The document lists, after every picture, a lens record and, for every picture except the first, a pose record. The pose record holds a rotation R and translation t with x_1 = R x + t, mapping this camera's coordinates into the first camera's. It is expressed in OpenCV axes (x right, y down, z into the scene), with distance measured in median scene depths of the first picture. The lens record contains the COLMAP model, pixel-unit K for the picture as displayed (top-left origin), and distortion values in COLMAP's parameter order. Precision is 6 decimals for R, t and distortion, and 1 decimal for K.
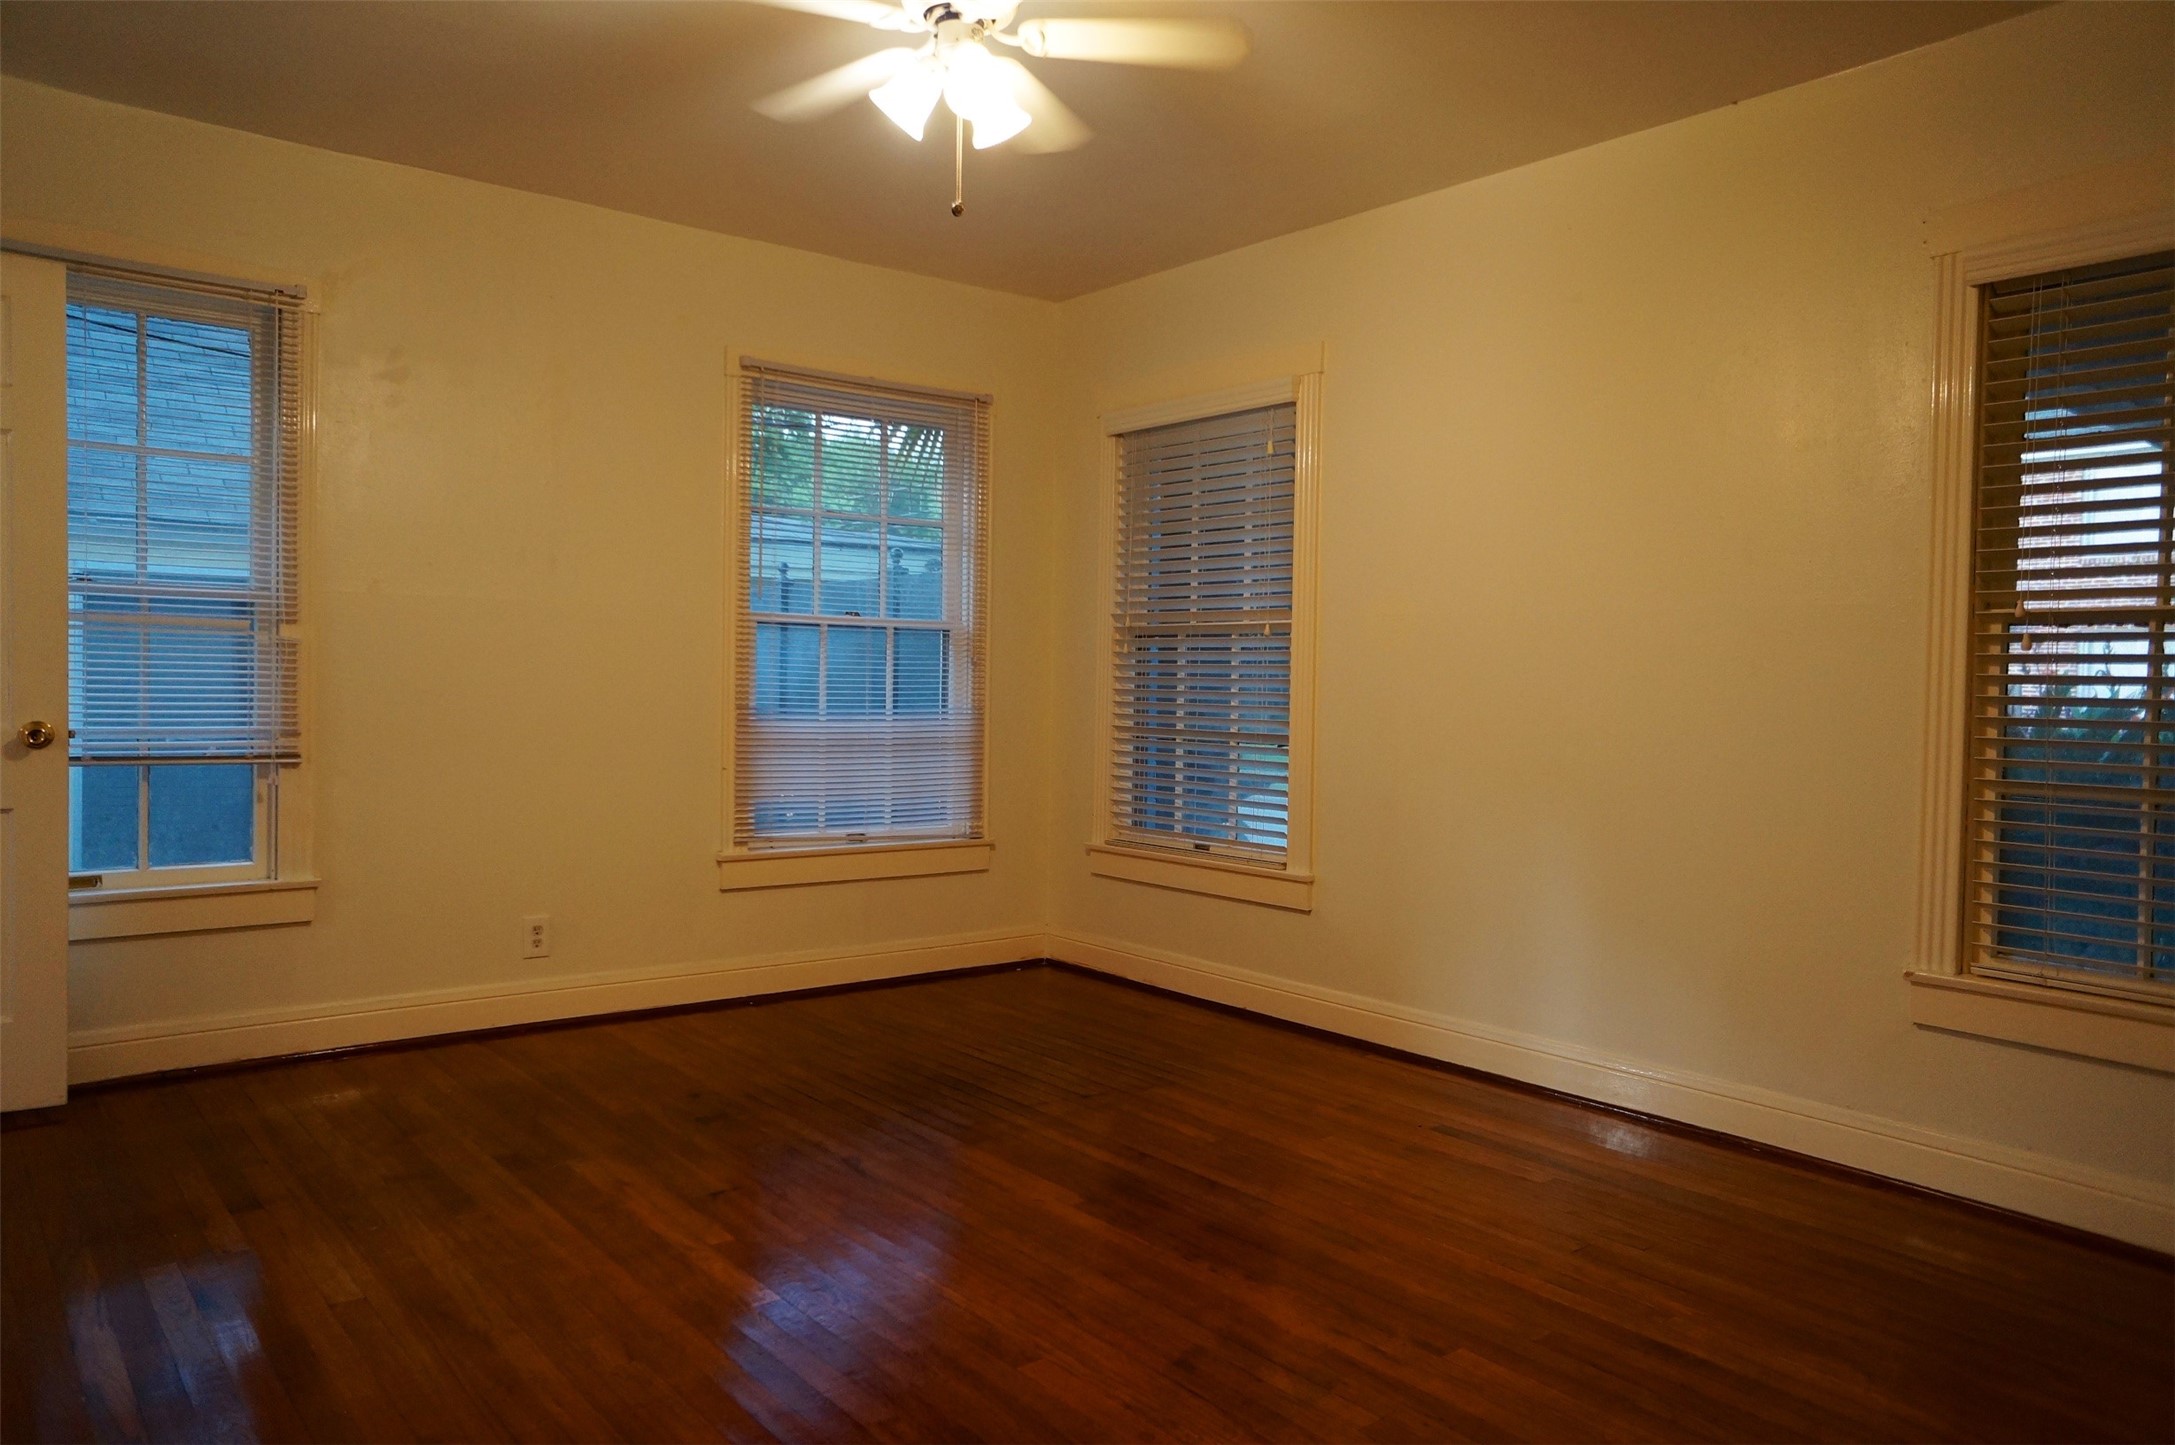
lens RADIAL K [[1506.7, 0, 1143.6], [0, 1506.7, 718.2], [0, 0, 1]] dist [-0.085180, 0.001917]
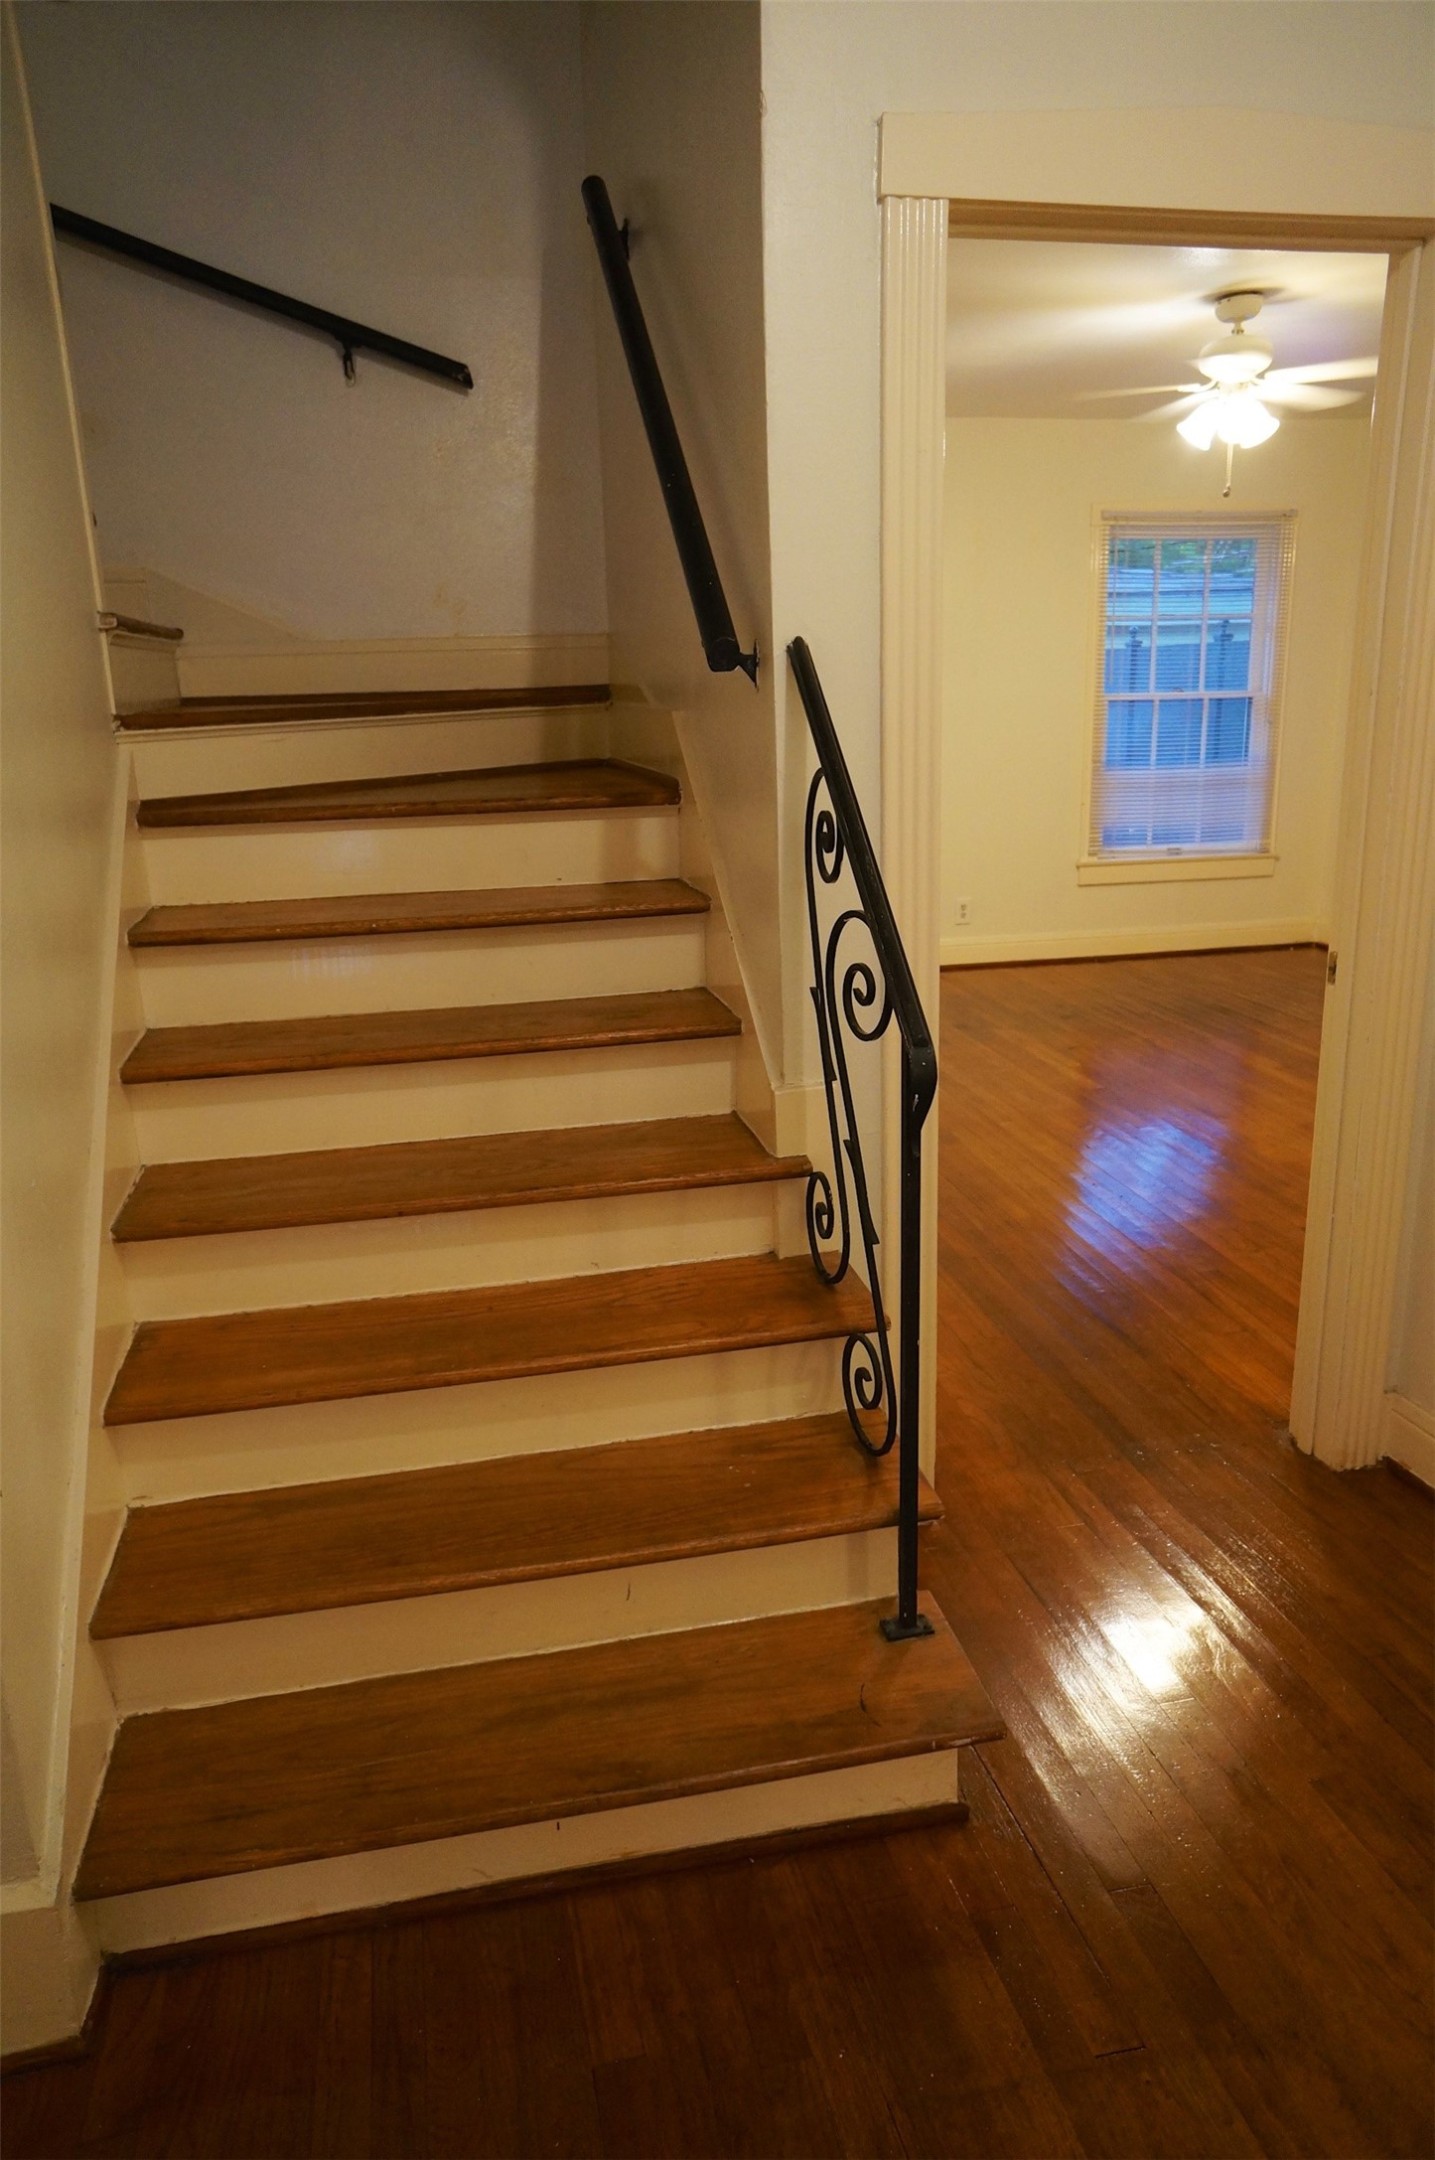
lens RADIAL K [[1444.0, 0, 717.5], [0, 1444.0, 1080.0], [0, 0, 1]] dist [-0.002986, 0.000945]
pose [[0.870954, 0.090036, -0.483045, 0.116180], [0.027776, 0.972476, 0.231343, -0.039508], [0.490578, -0.214906, 0.844481, -0.432813]]
